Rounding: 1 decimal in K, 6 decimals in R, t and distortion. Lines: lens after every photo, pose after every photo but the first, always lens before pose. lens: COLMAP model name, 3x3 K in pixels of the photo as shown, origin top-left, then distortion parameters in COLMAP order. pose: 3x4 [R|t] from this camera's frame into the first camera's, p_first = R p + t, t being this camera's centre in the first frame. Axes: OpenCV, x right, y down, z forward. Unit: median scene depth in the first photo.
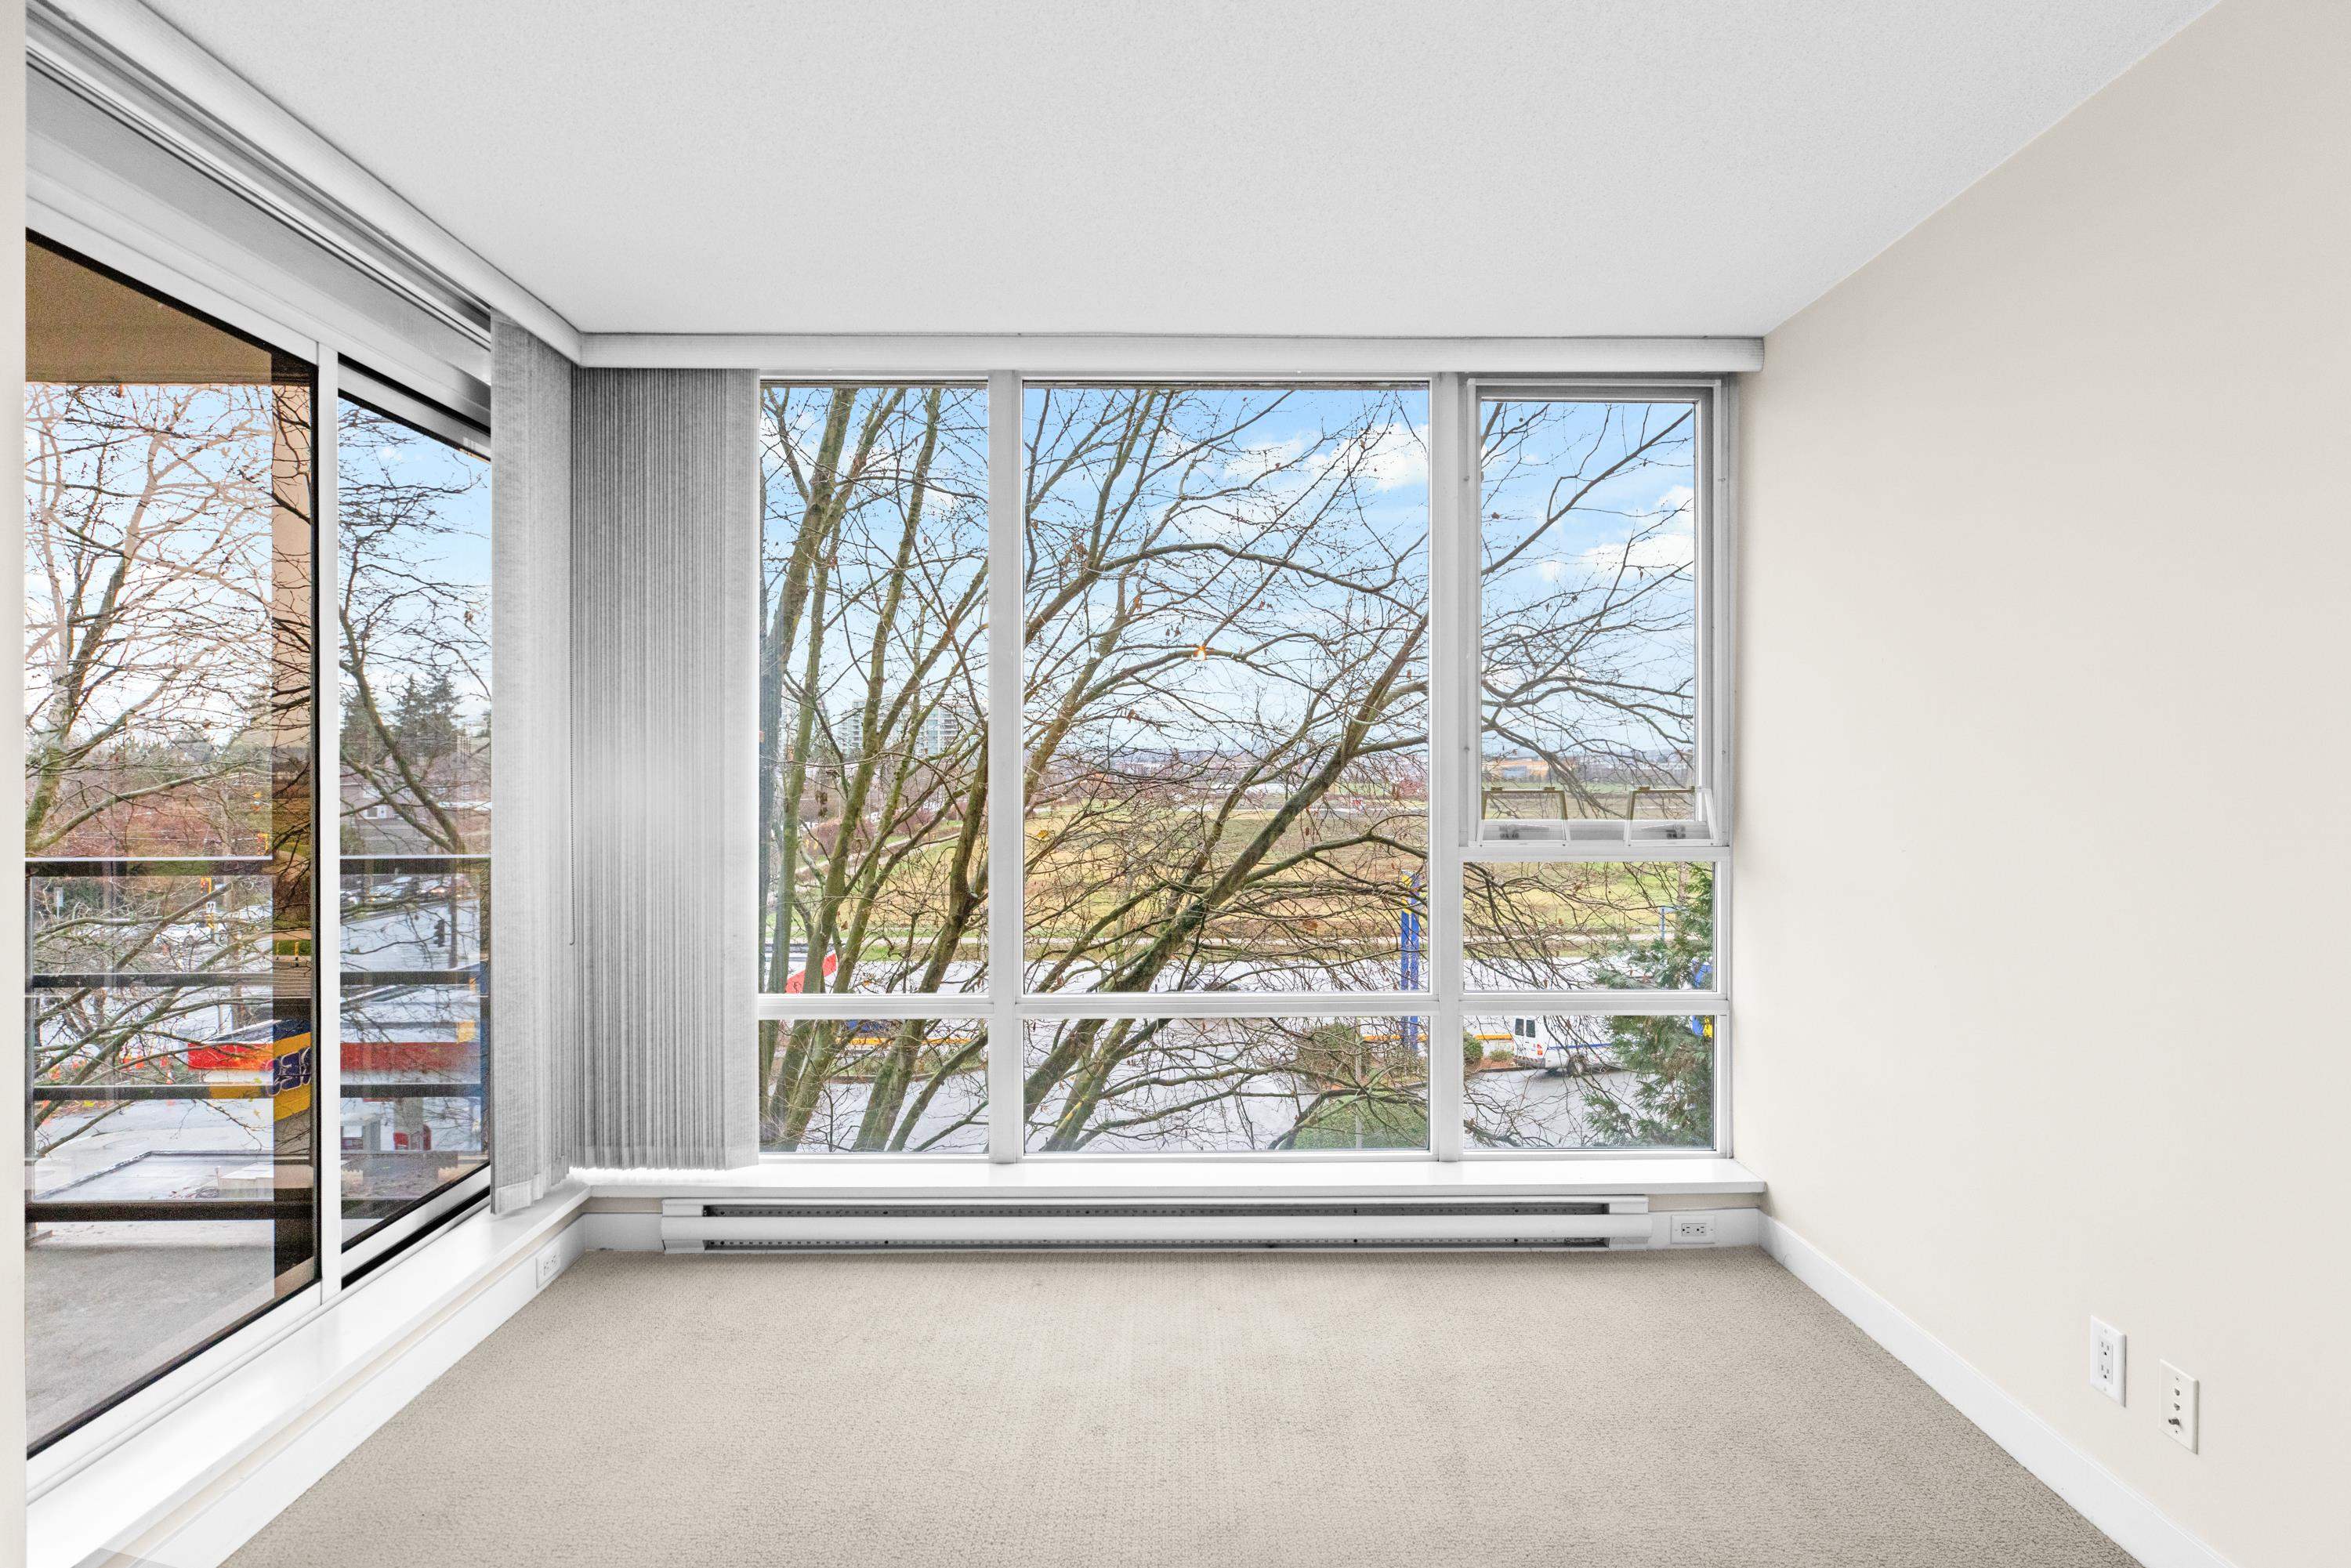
lens RADIAL K [[1263.5, 0, 1182.5], [0, 1263.5, 766.9], [0, 0, 1]] dist [-0.009968, 0.001009]
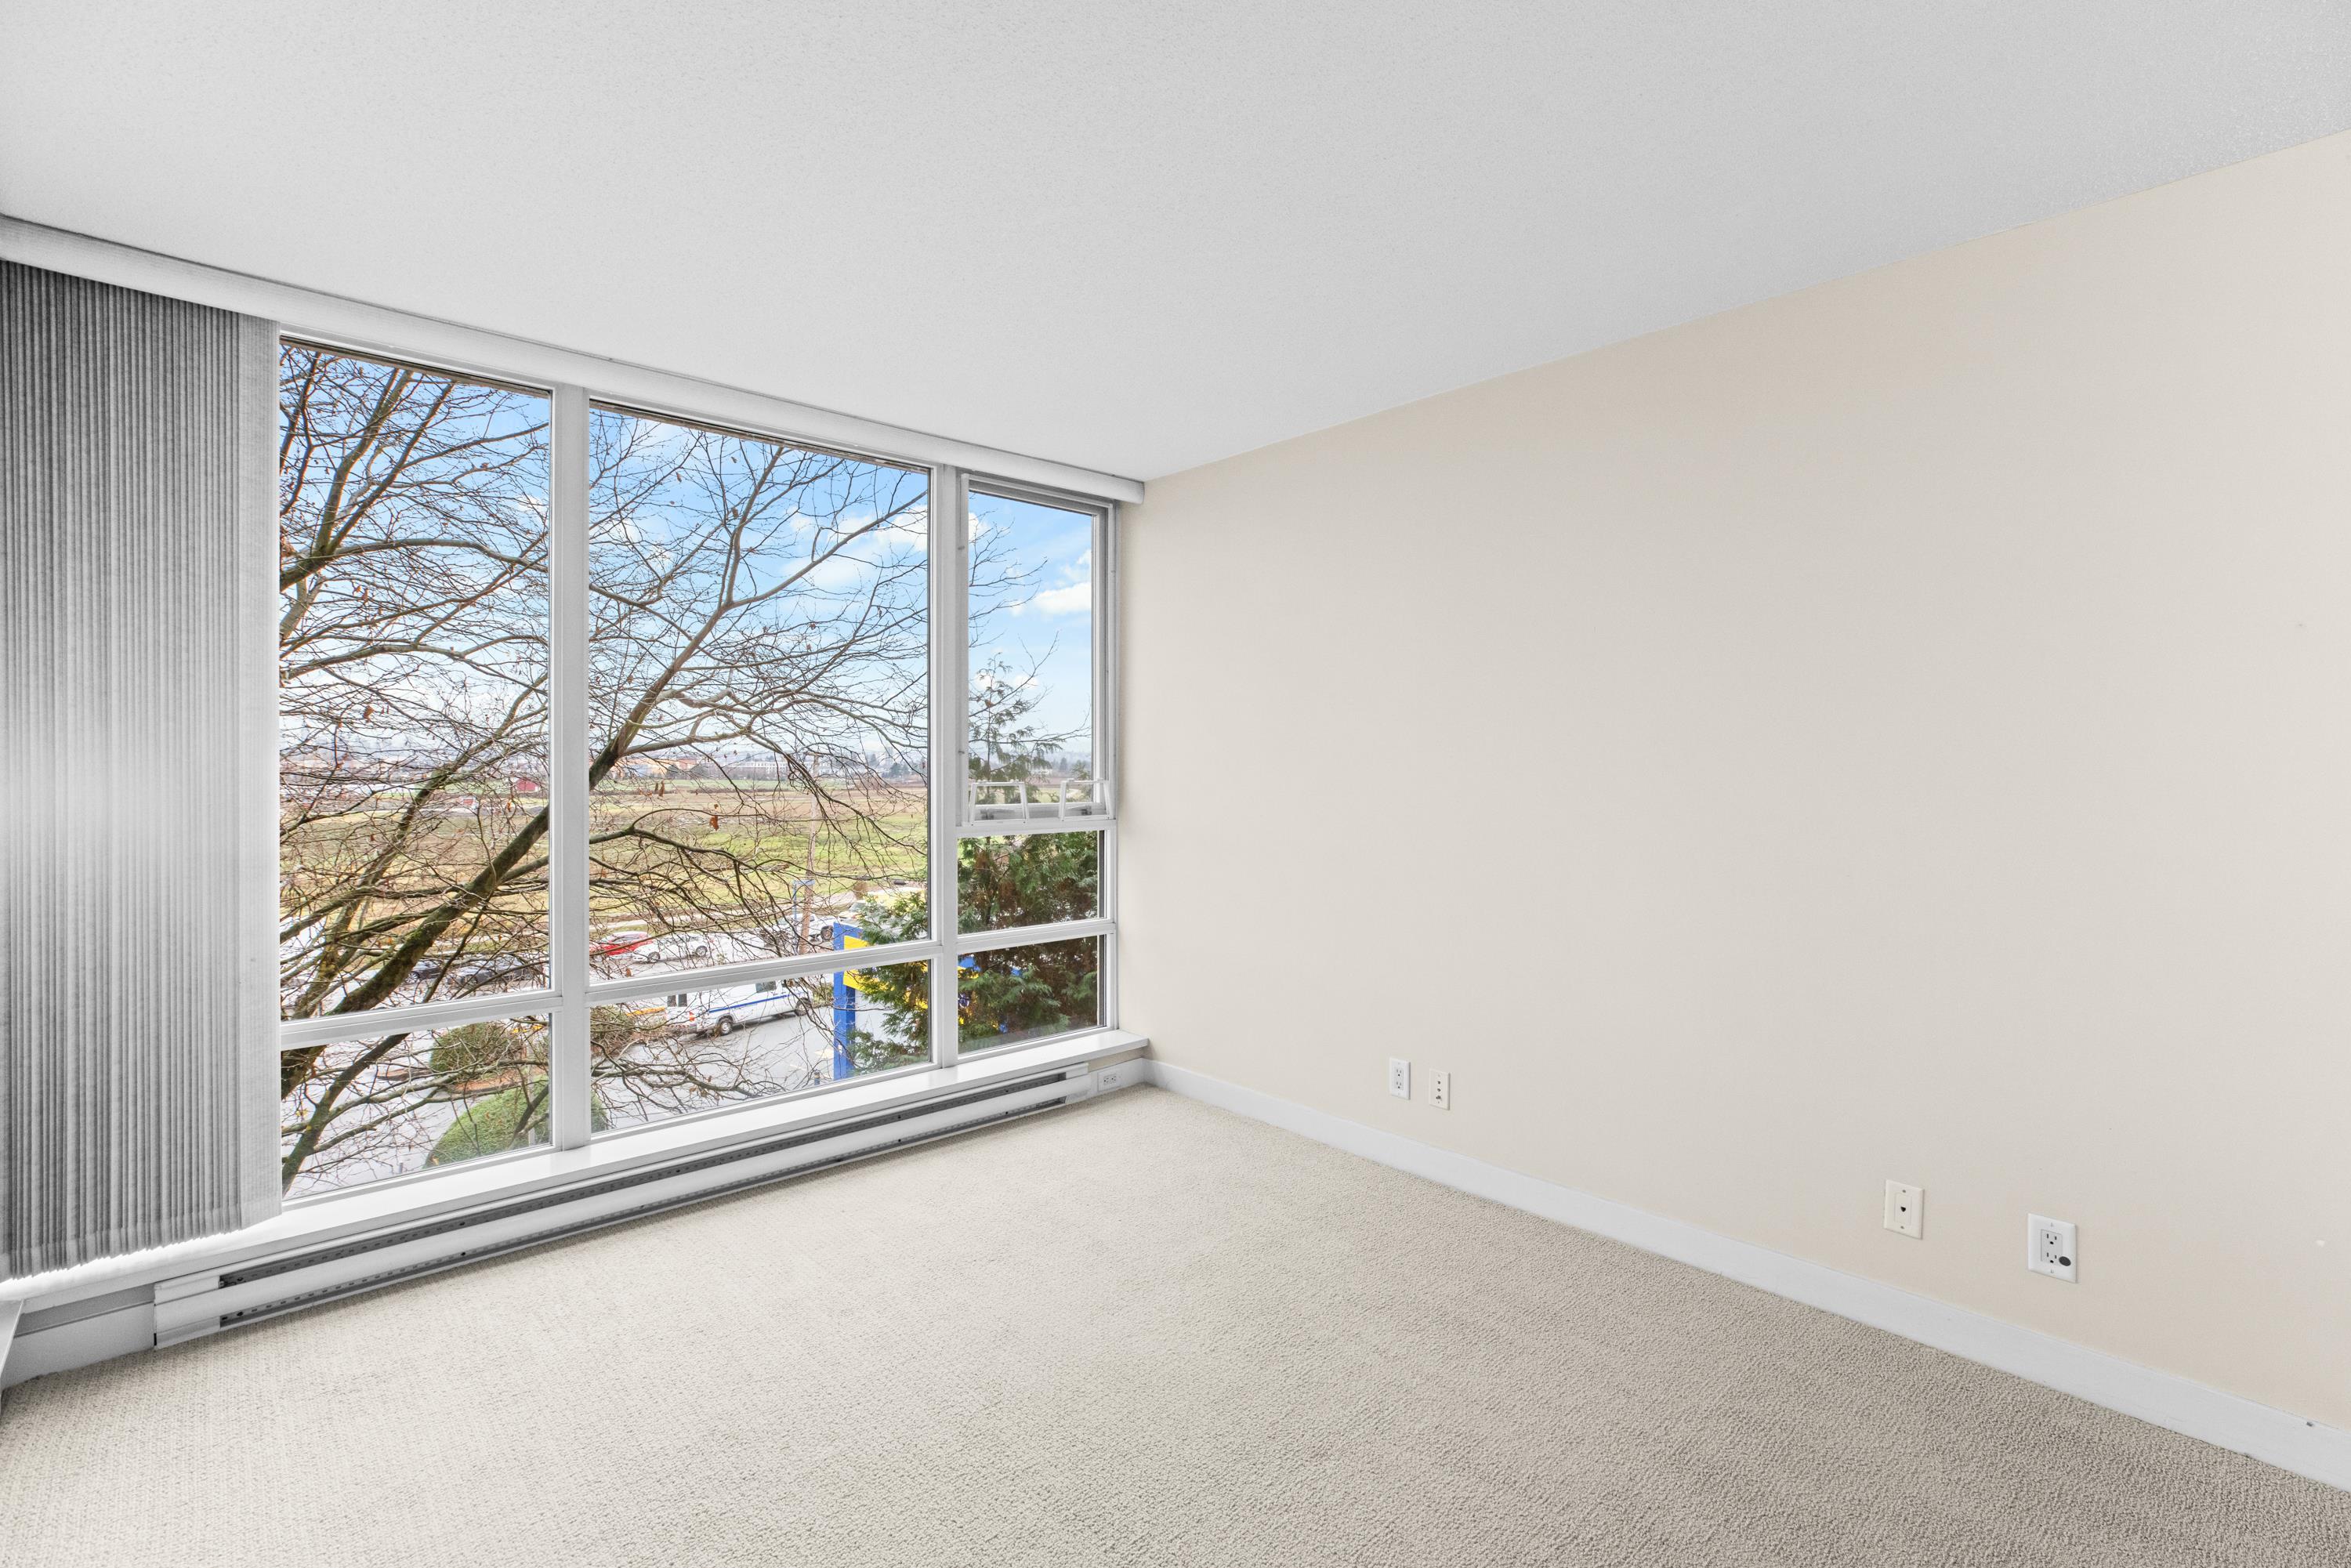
lens RADIAL K [[1062.7, 0, 1188.7], [0, 1062.7, 765.4], [0, 0, 1]] dist [-0.018025, 0.010018]
pose [[0.741917, -0.002305, 0.670487, -0.355507], [0.002376, 0.999997, 0.000809, -0.001301], [-0.670487, 0.000993, 0.741921, 0.015487]]
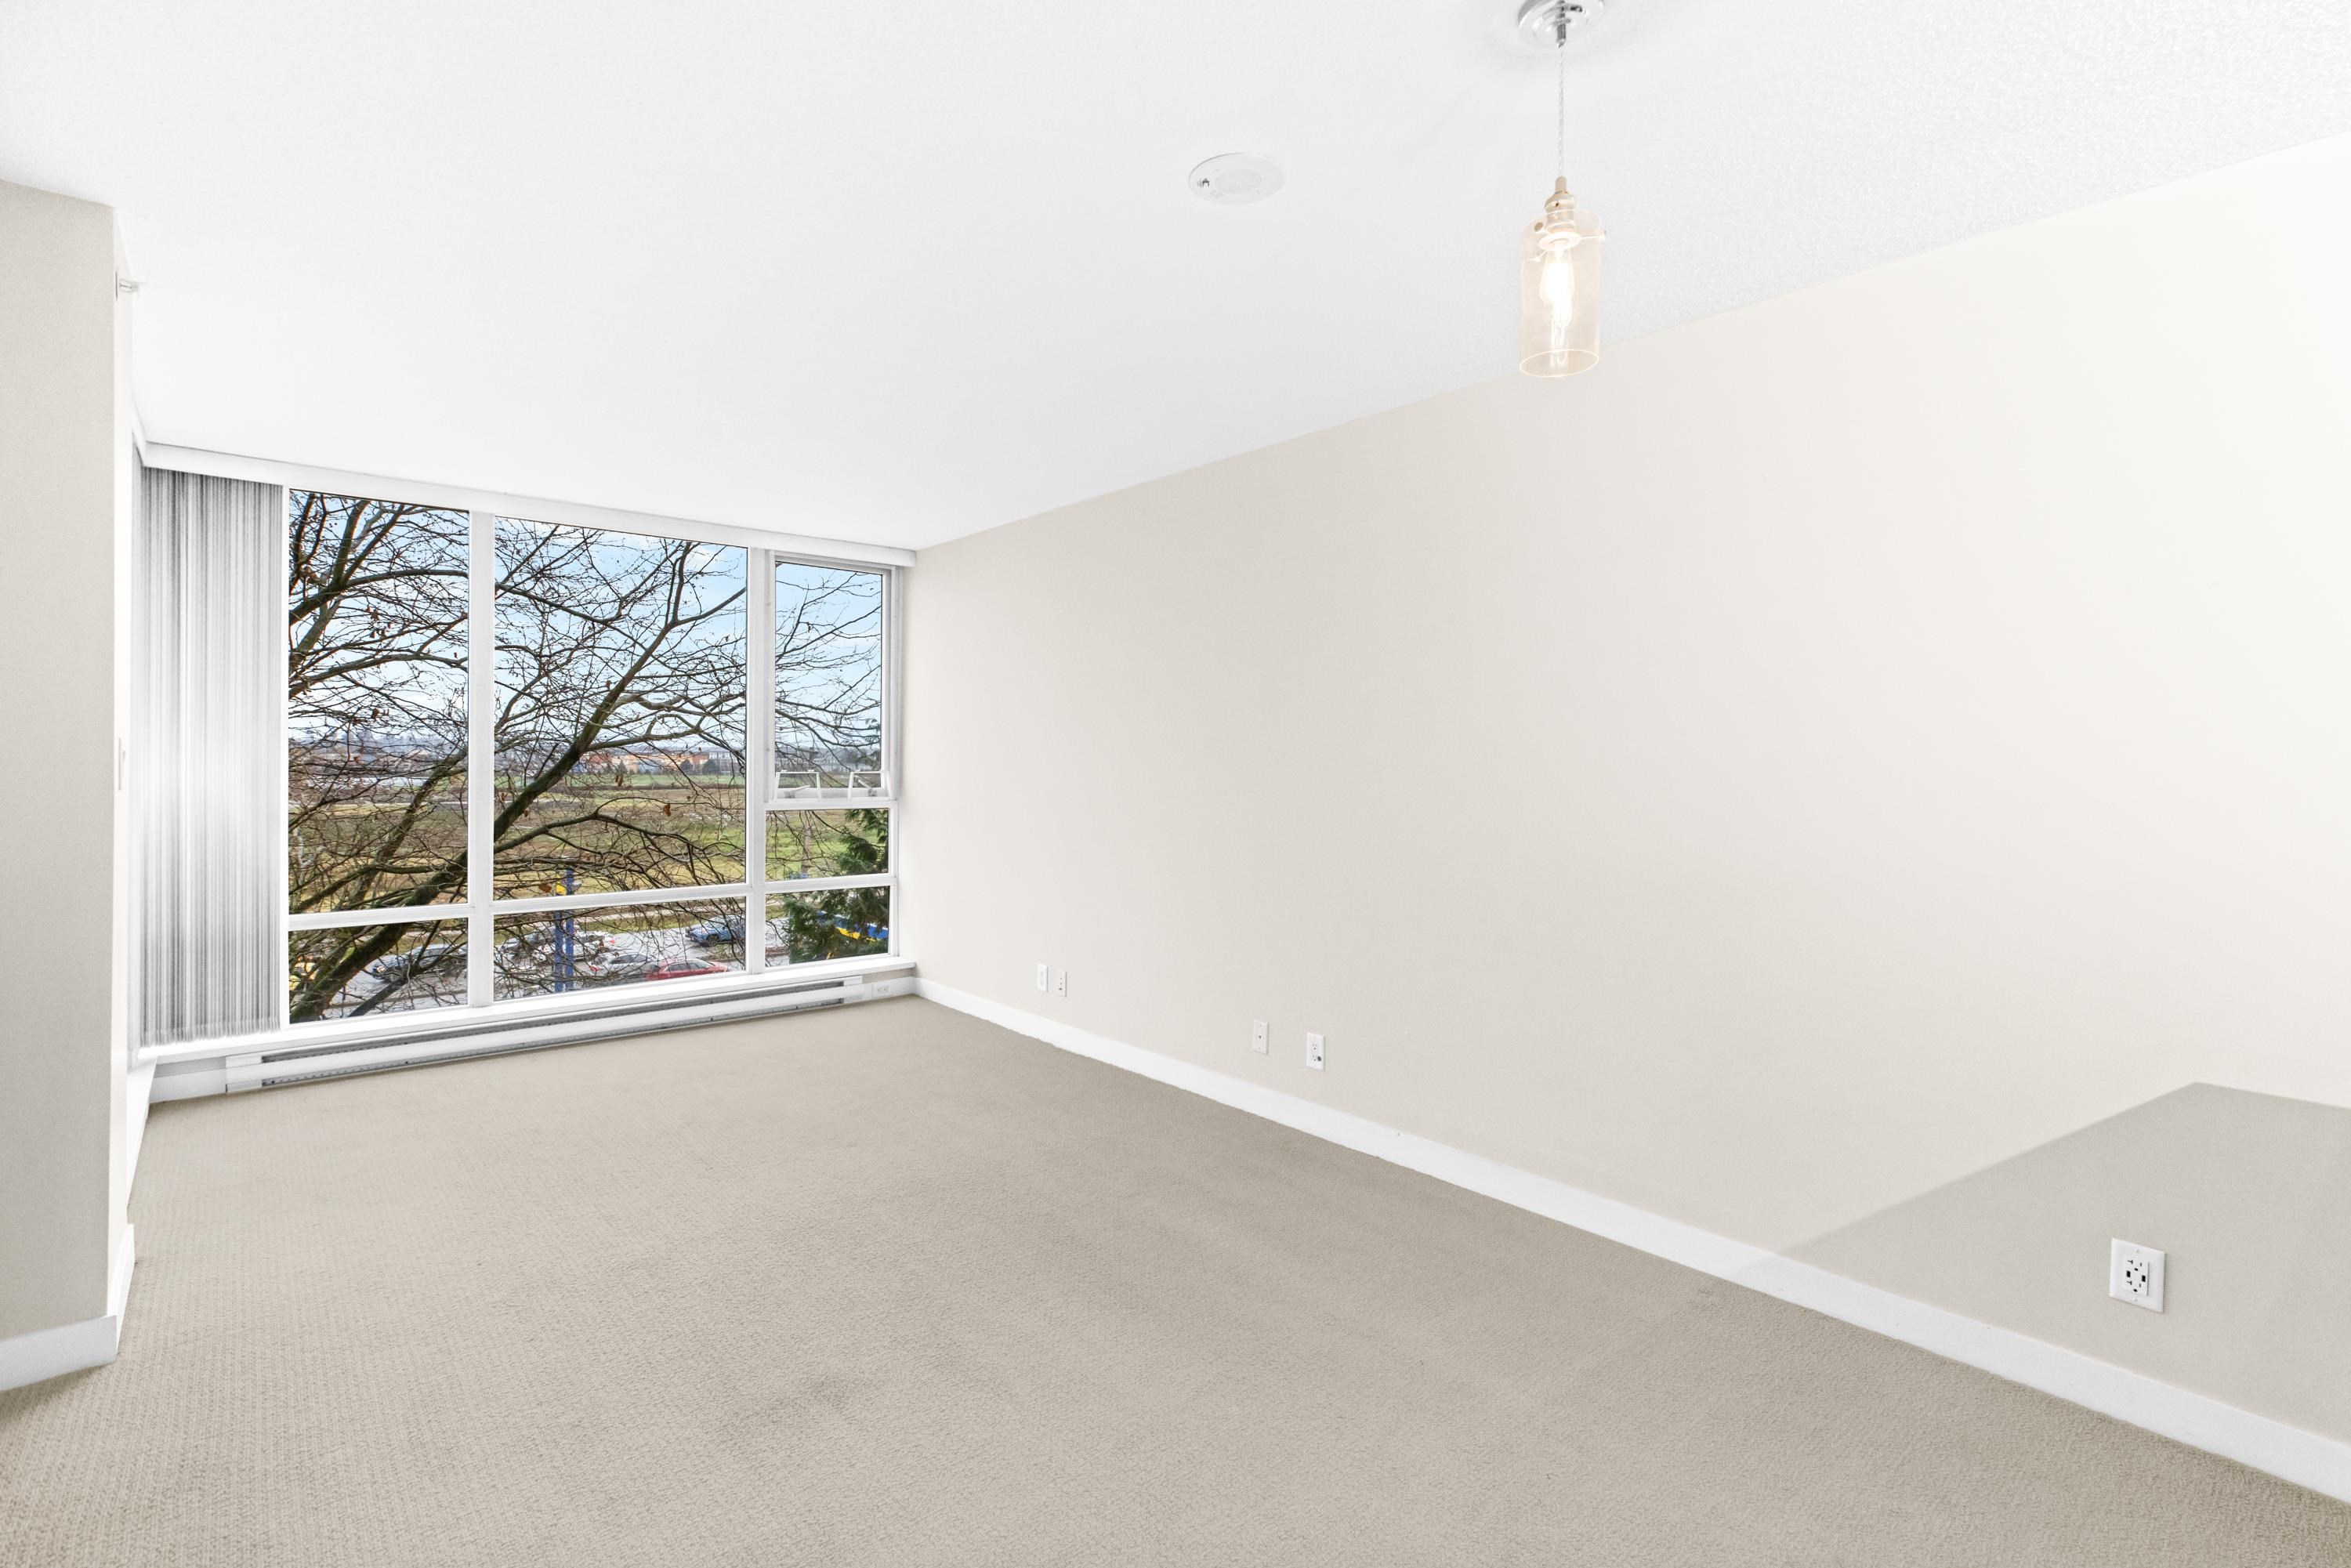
lens RADIAL K [[1062.7, 0, 1149.7], [0, 1062.7, 771.2], [0, 0, 1]] dist [-0.018025, 0.010018]
pose [[0.767387, -0.000362, 0.641184, -0.357889], [-0.005524, 0.999959, 0.007175, 0.001196], [-0.641160, -0.009048, 0.767354, -0.580486]]
